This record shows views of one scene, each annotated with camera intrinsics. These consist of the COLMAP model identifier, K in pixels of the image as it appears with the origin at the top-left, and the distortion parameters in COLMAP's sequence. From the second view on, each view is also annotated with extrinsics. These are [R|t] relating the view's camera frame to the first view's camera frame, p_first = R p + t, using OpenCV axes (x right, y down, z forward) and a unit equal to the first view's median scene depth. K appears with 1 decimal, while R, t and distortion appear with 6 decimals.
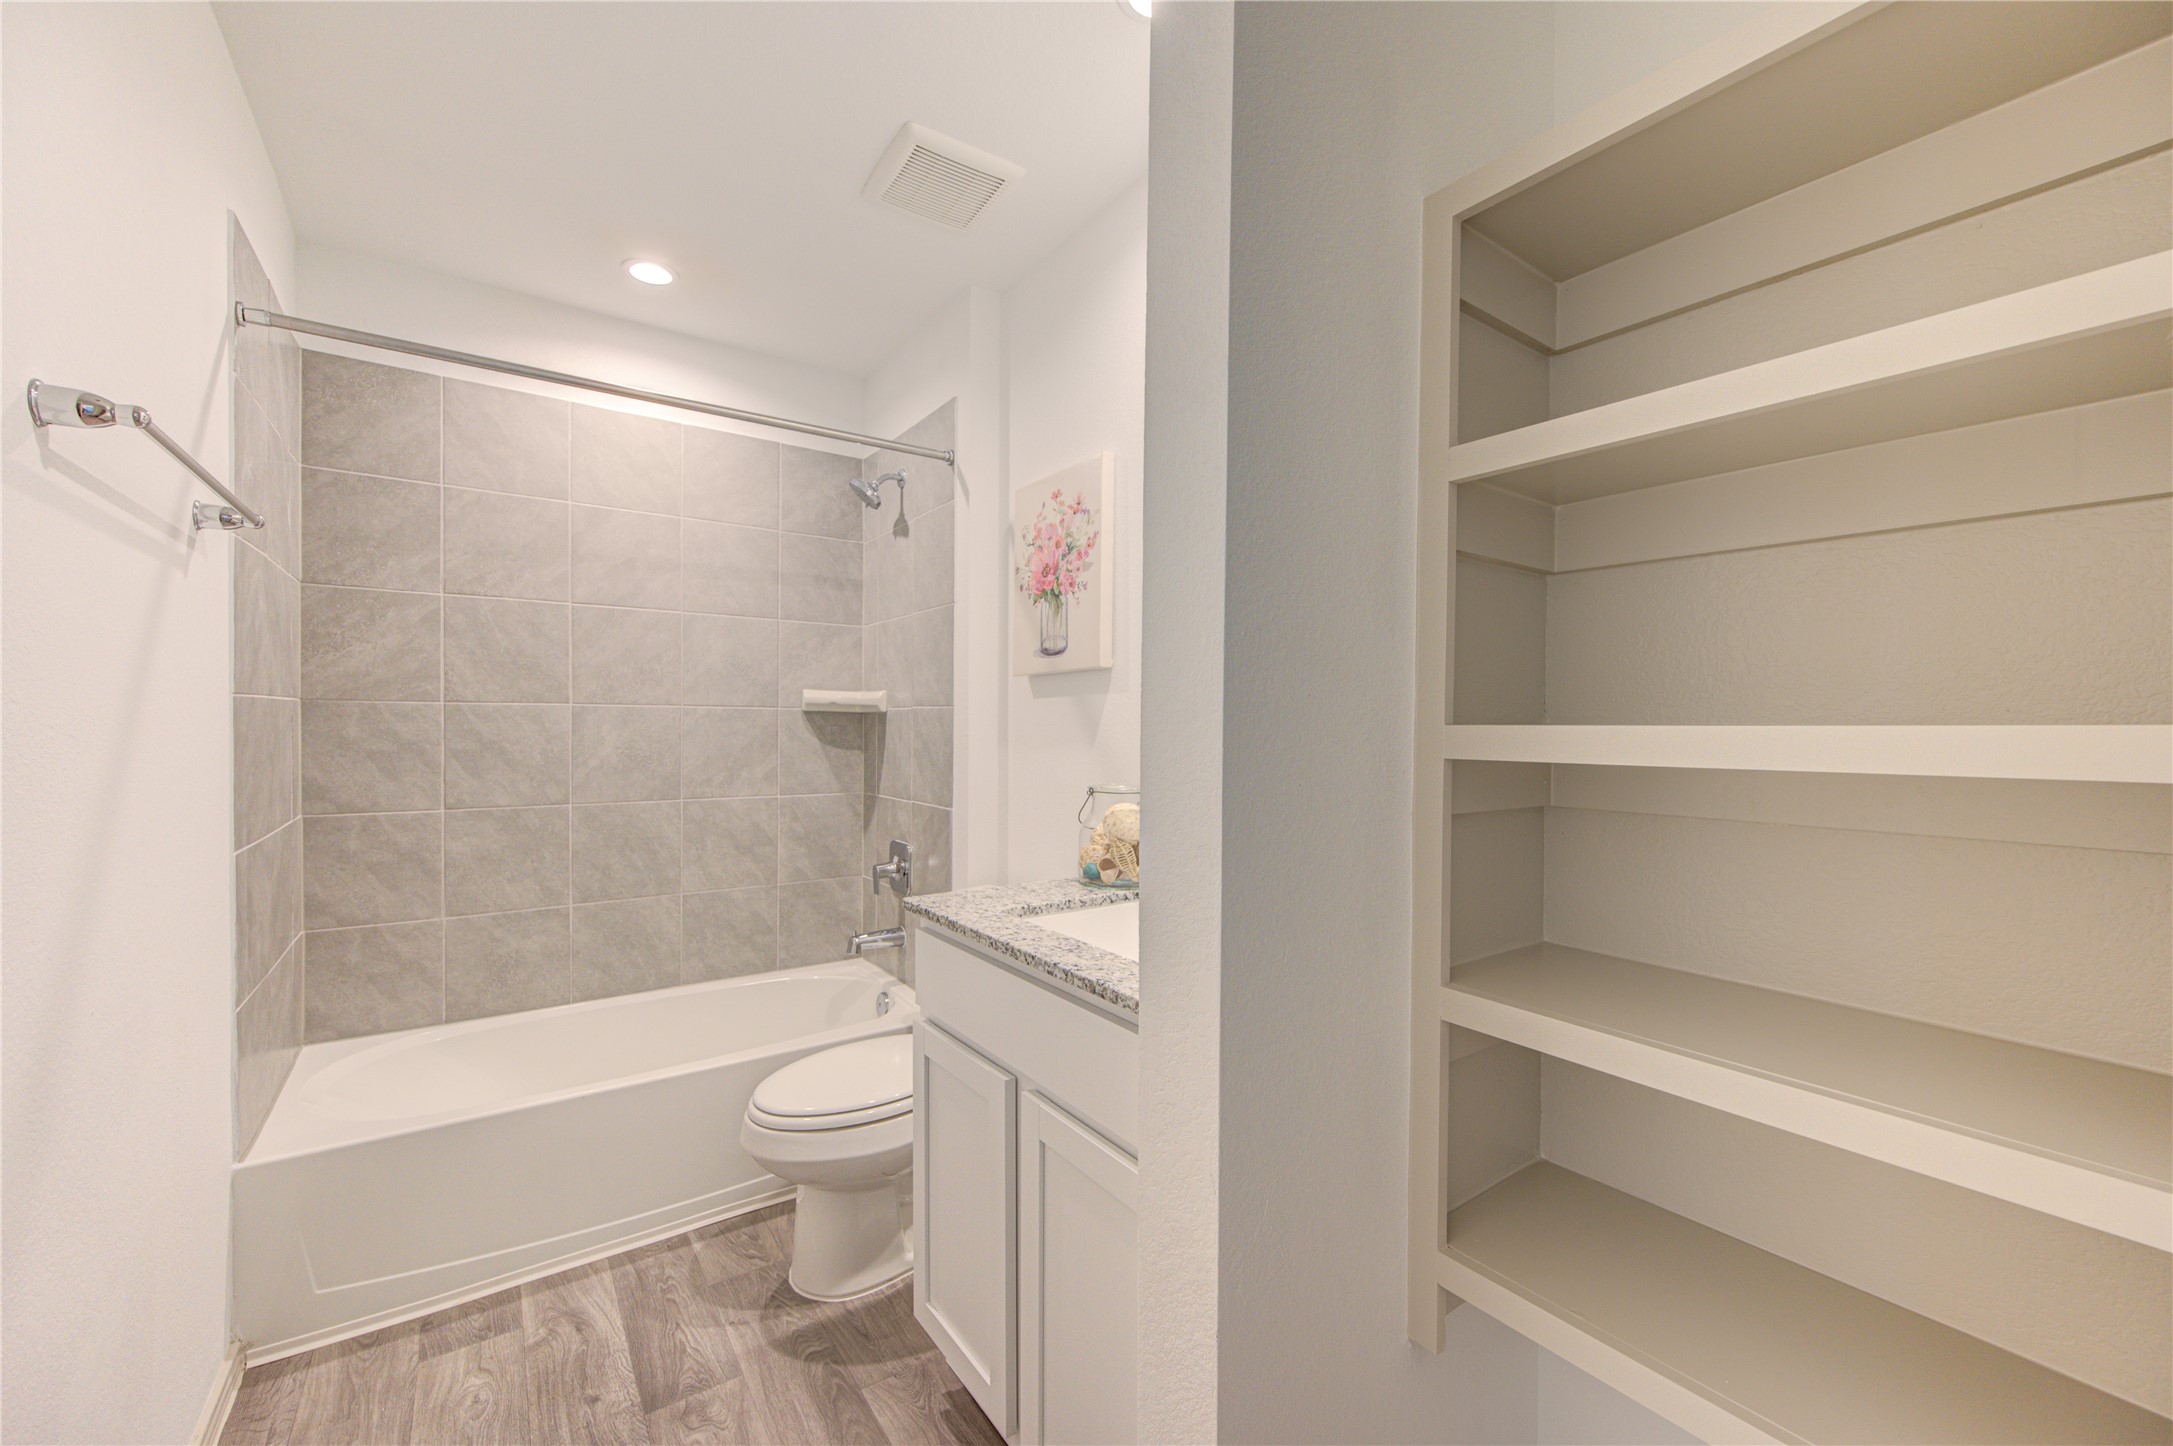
lens RADIAL K [[855.1, 0, 1089.4], [0, 855.1, 726.0], [0, 0, 1]] dist [0.000509, -0.000052]
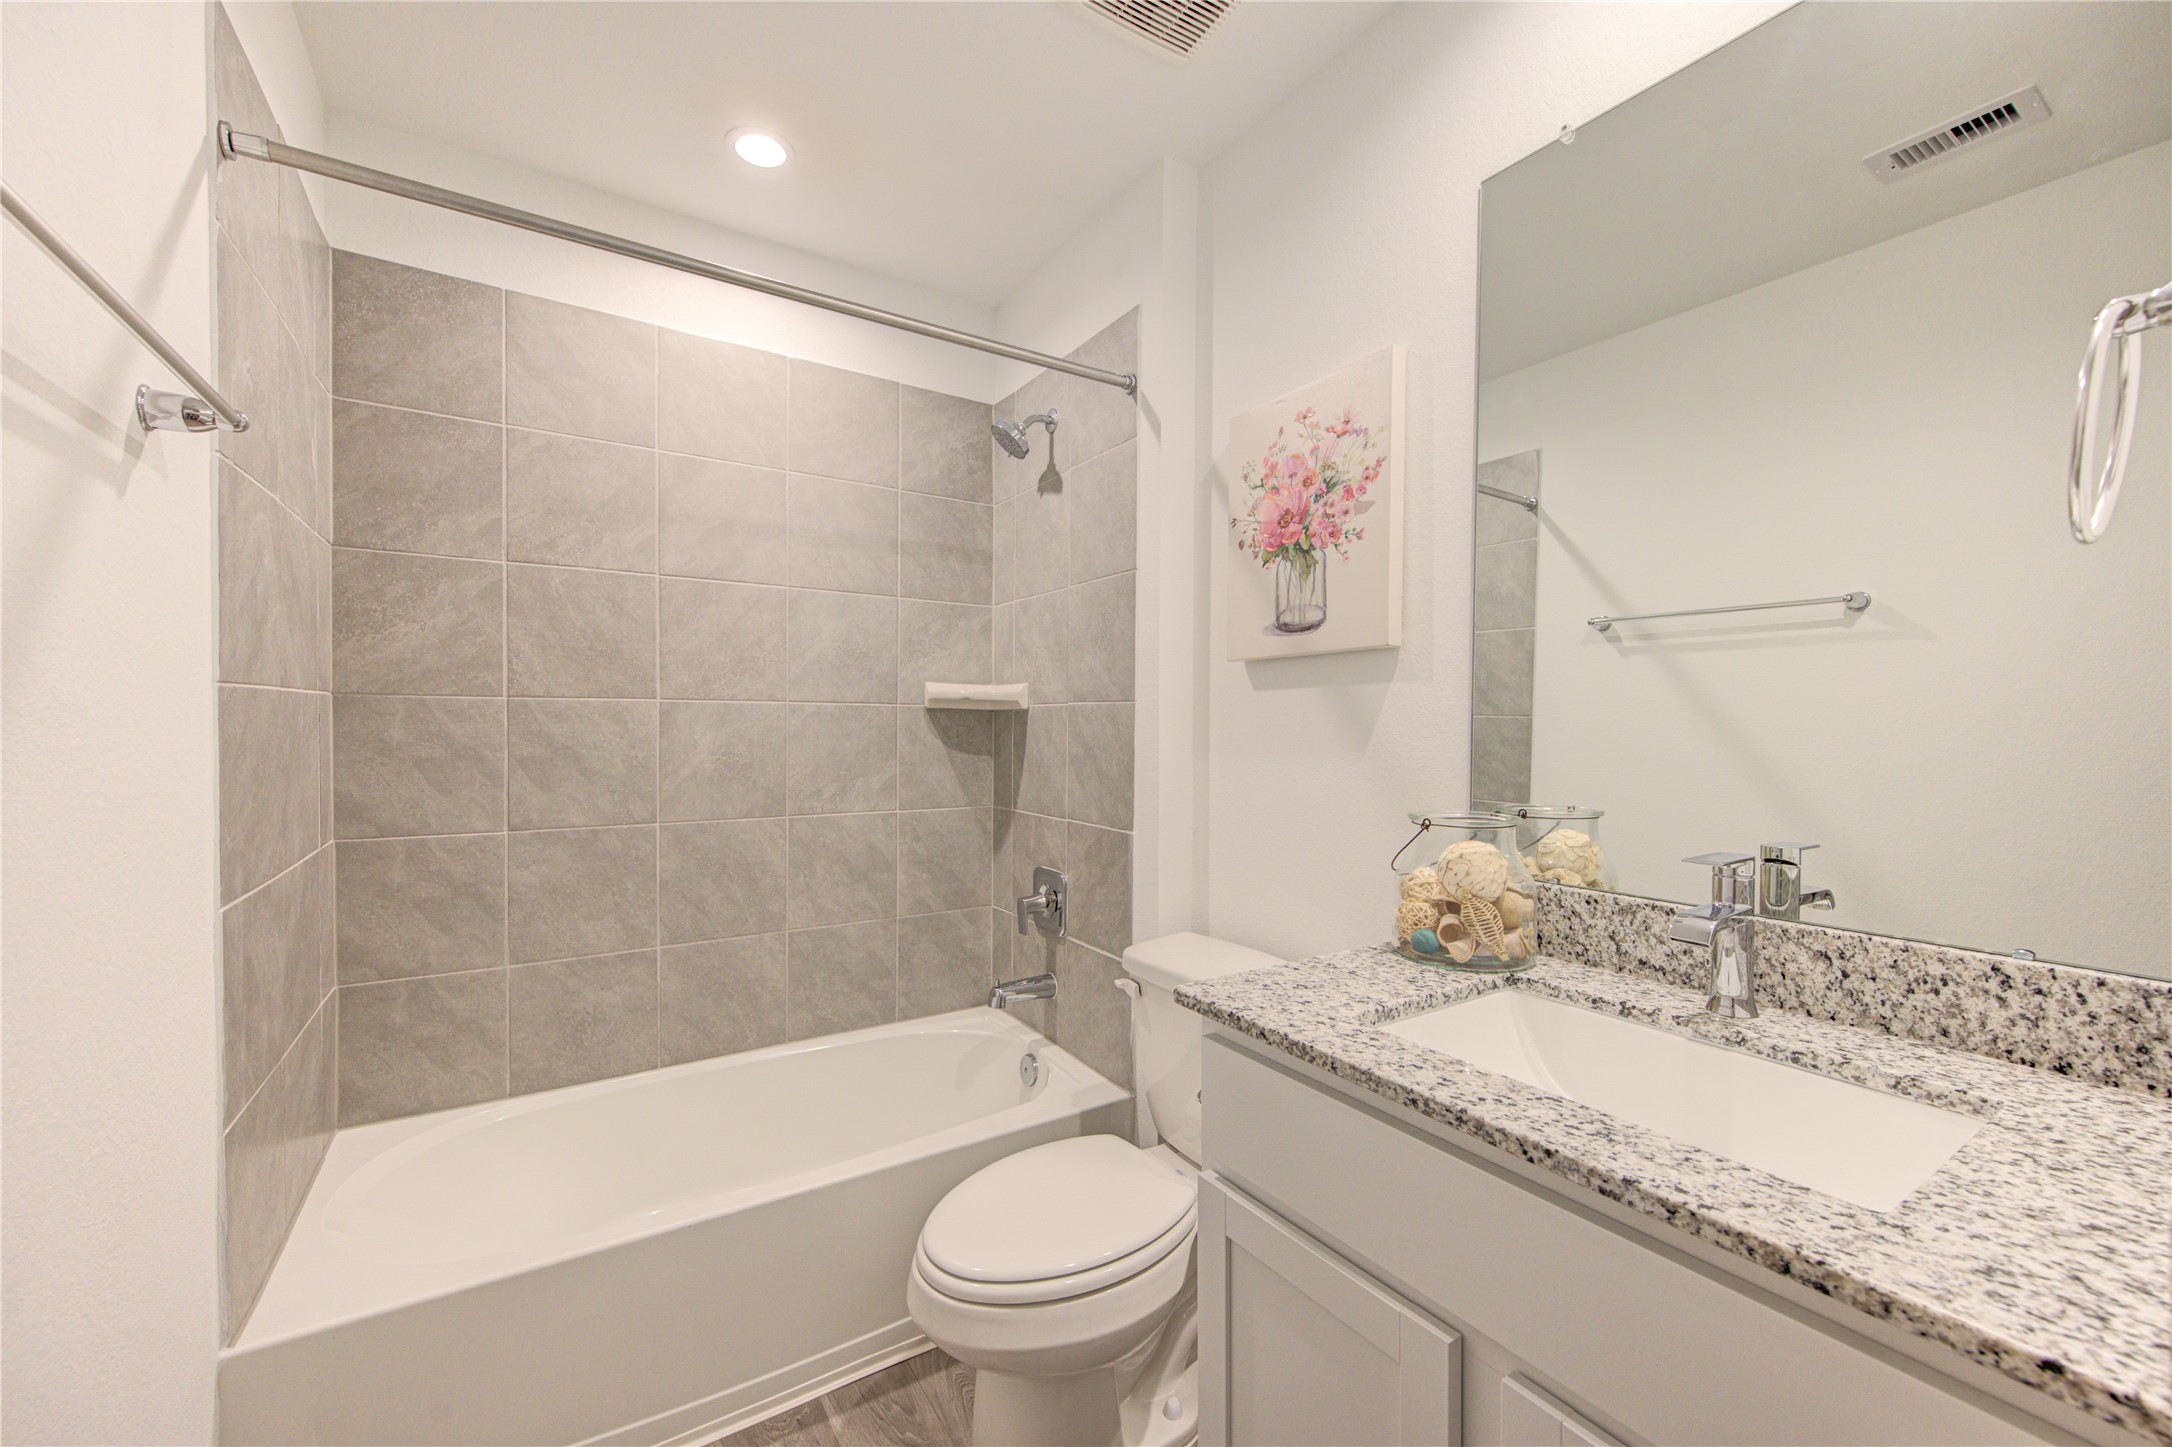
lens RADIAL K [[853.3, 0, 1085.4], [0, 853.3, 727.1], [0, 0, 1]] dist [0.000602, 0.000394]
pose [[0.998762, -0.000025, -0.049735, -0.179404], [0.000164, 0.999996, 0.002790, -0.001927], [0.049734, -0.002794, 0.998759, 0.235484]]
